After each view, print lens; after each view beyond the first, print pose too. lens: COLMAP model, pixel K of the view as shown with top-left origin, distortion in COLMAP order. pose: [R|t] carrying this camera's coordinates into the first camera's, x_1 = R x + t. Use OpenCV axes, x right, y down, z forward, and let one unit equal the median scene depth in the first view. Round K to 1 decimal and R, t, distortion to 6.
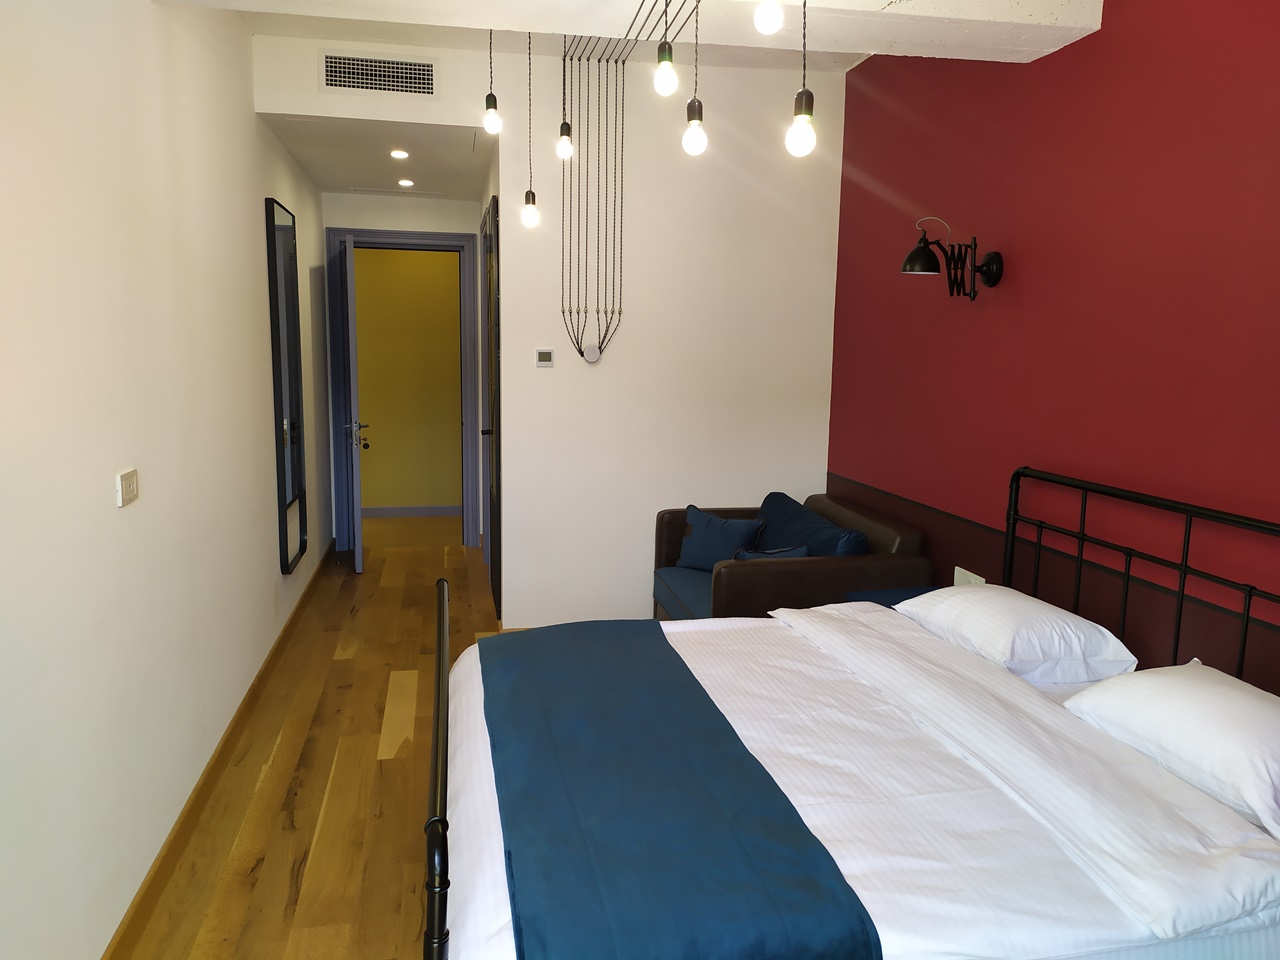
lens RADIAL K [[947.2, 0, 639.4], [0, 947.2, 478.1], [0, 0, 1]] dist [0.072532, -0.084221]
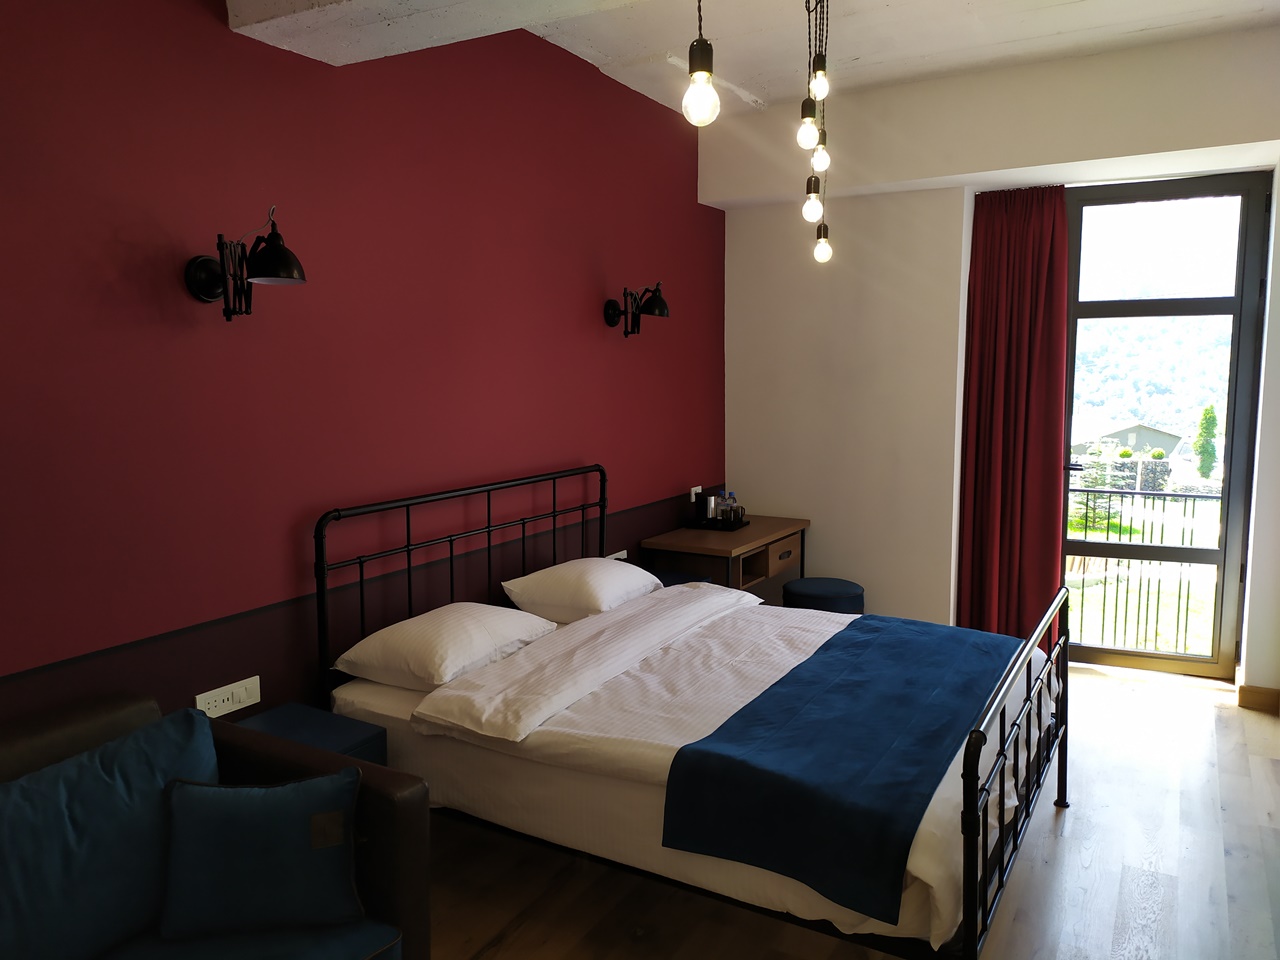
lens RADIAL K [[947.2, 0, 646.0], [0, 947.2, 476.4], [0, 0, 1]] dist [0.072532, -0.084221]
pose [[-0.747193, -0.117381, 0.654159, -0.601488], [0.064454, 0.966842, 0.247109, -0.355688], [-0.661474, 0.226802, -0.714852, 2.014563]]
